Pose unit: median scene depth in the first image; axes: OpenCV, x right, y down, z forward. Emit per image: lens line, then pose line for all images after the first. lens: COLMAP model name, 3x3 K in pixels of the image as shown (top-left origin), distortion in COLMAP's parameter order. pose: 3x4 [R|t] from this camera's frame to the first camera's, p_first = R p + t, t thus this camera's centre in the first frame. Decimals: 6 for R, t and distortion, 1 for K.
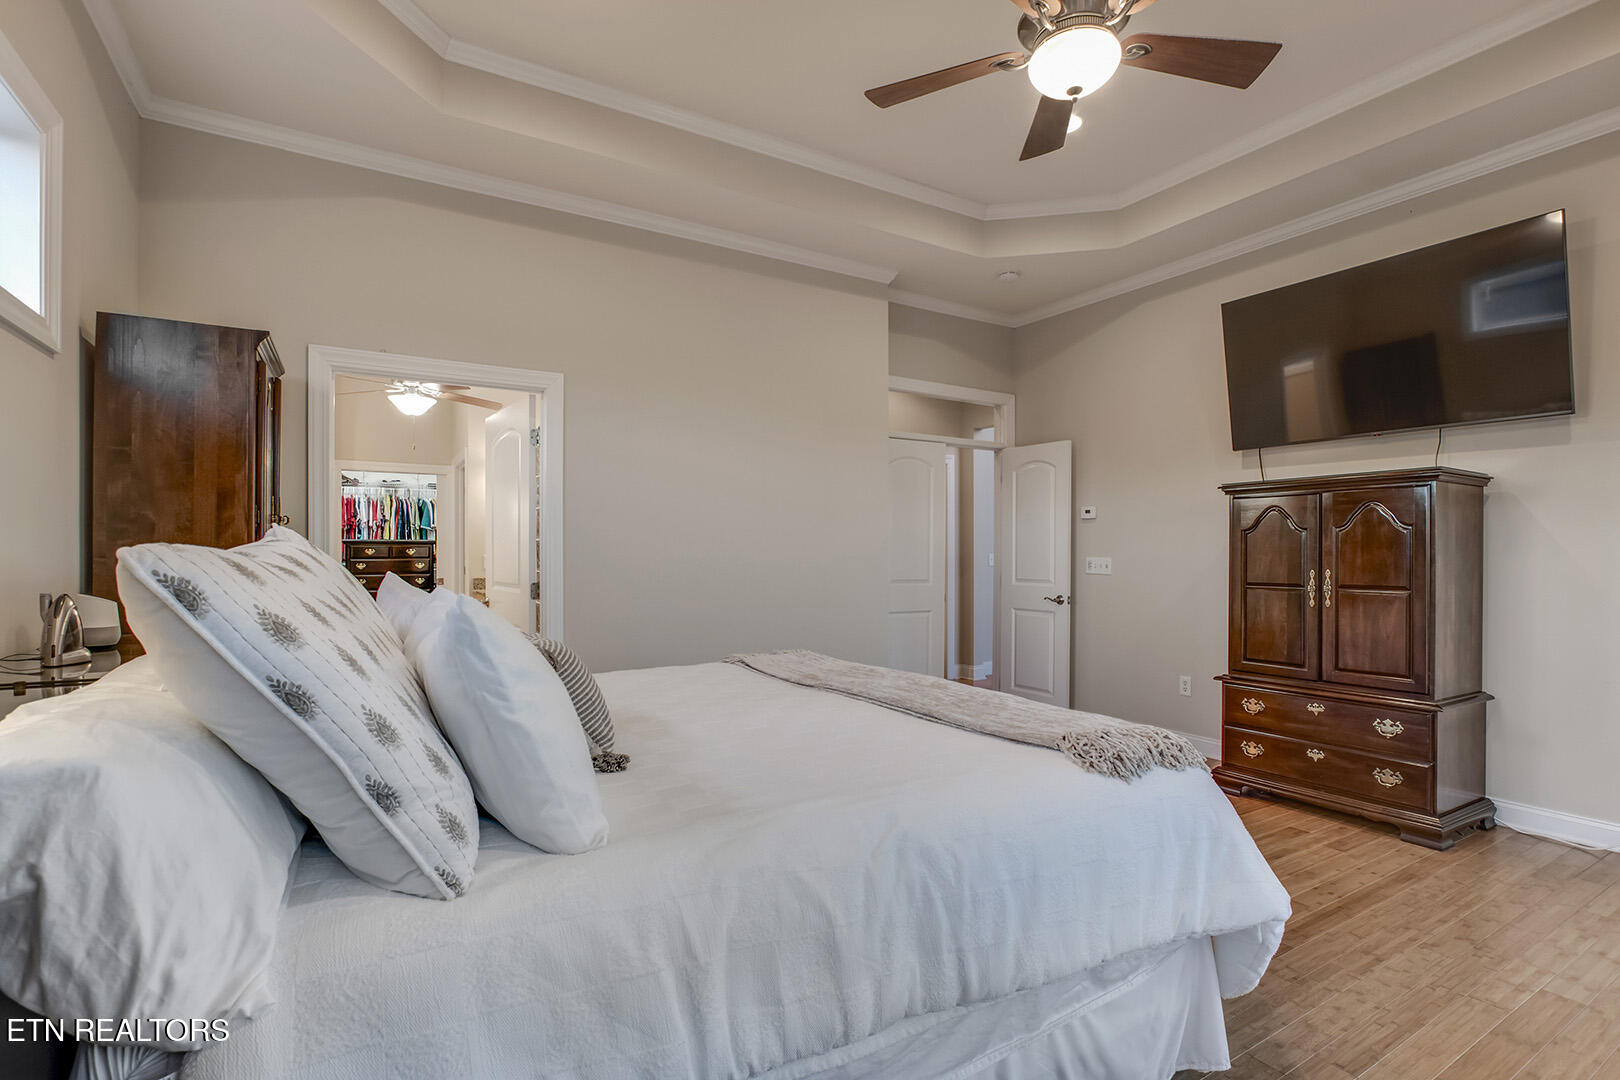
lens RADIAL K [[759.3, 0, 810.6], [0, 759.3, 552.6], [0, 0, 1]] dist [-0.021867, 0.002054]
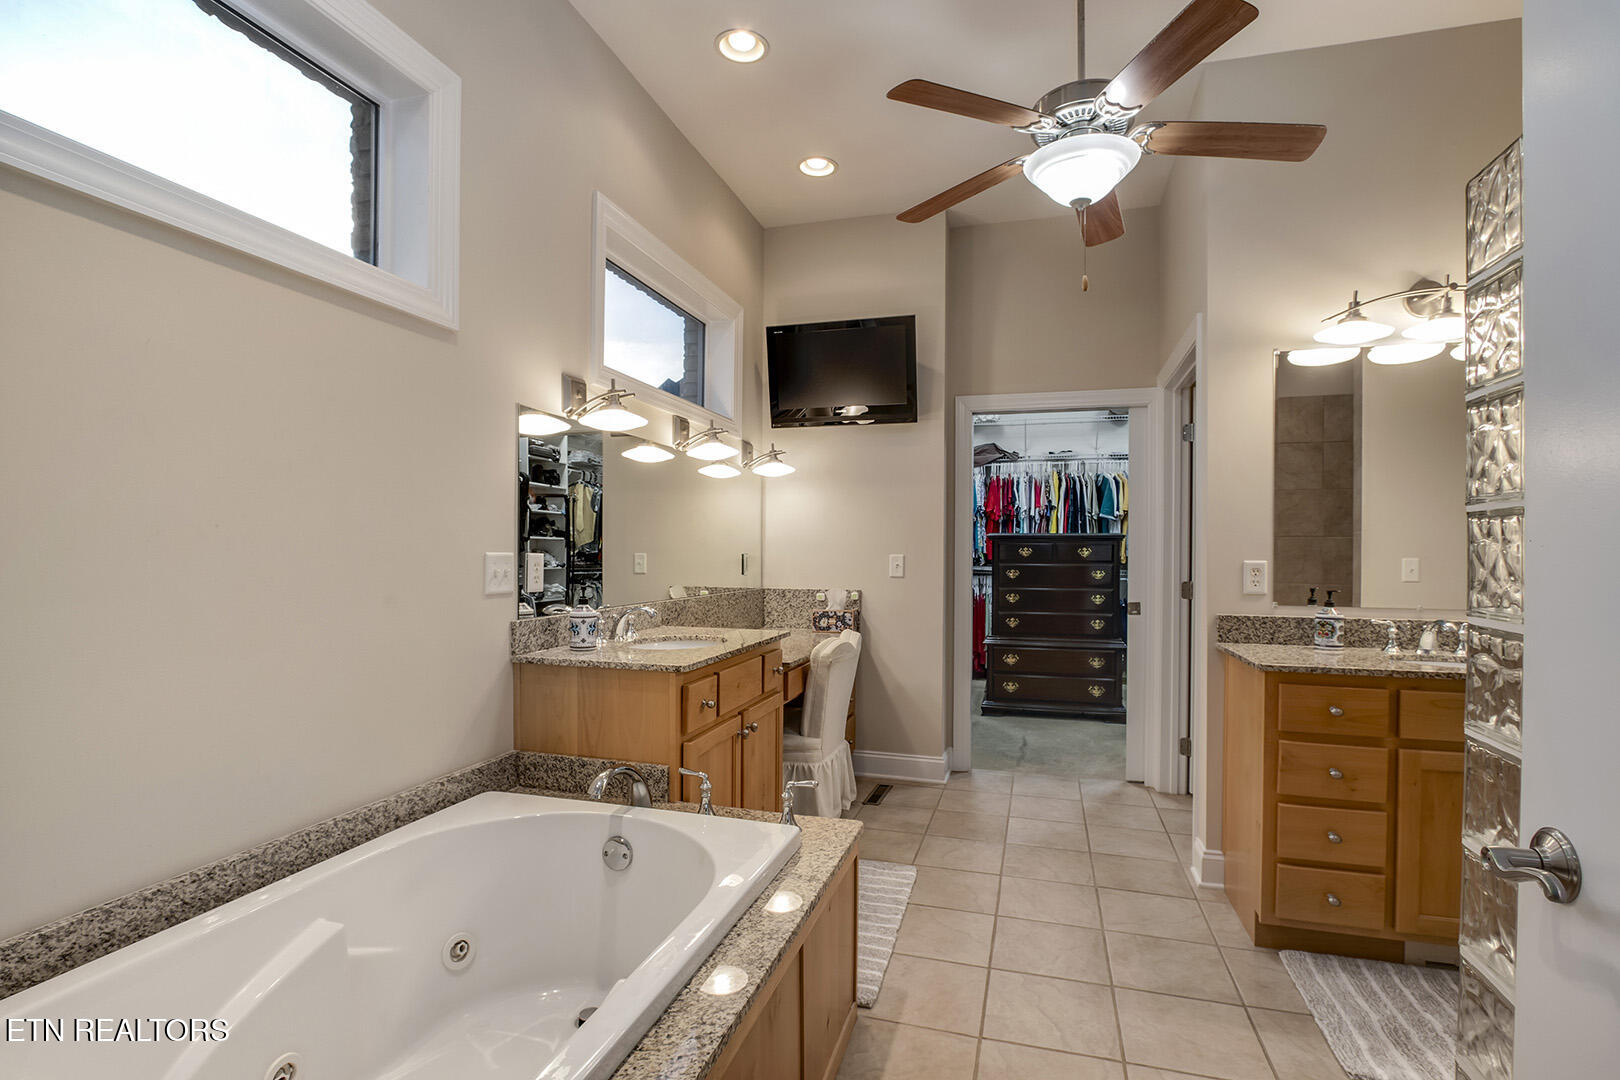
lens RADIAL K [[759.3, 0, 810.6], [0, 759.3, 552.6], [0, 0, 1]] dist [-0.021867, 0.002054]
pose [[0.666611, 0.006178, -0.745380, -0.188666], [-0.007618, 0.999970, 0.001476, -0.000141], [0.745367, 0.004694, 0.666638, 0.365036]]
